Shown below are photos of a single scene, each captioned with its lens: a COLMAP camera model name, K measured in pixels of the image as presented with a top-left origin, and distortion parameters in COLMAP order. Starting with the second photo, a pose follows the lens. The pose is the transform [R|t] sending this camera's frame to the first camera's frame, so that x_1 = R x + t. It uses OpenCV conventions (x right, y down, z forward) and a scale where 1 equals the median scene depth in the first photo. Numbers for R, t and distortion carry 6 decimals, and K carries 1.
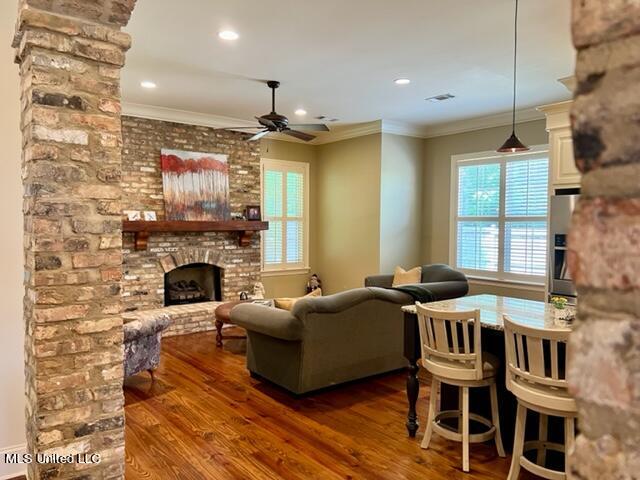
lens RADIAL K [[480.5, 0, 322.3], [0, 480.5, 241.0], [0, 0, 1]] dist [0.064352, -0.083728]
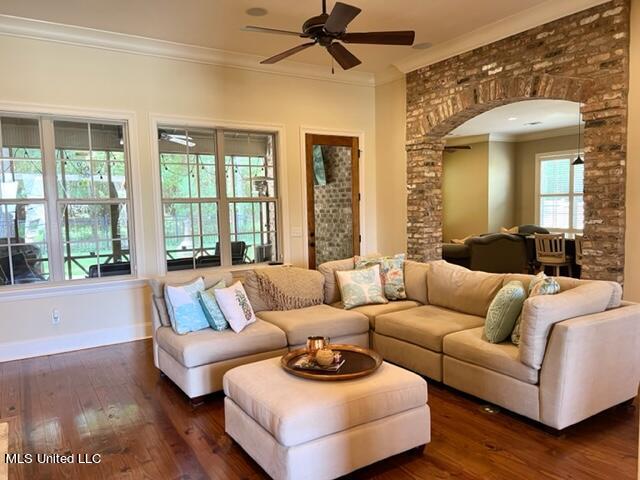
lens RADIAL K [[480.5, 0, 322.3], [0, 480.5, 241.0], [0, 0, 1]] dist [0.064352, -0.083728]
pose [[0.993812, -0.014618, -0.110106, -0.550158], [0.019251, 0.998968, 0.041127, 0.047280], [0.109391, -0.042992, 0.993069, -1.393448]]
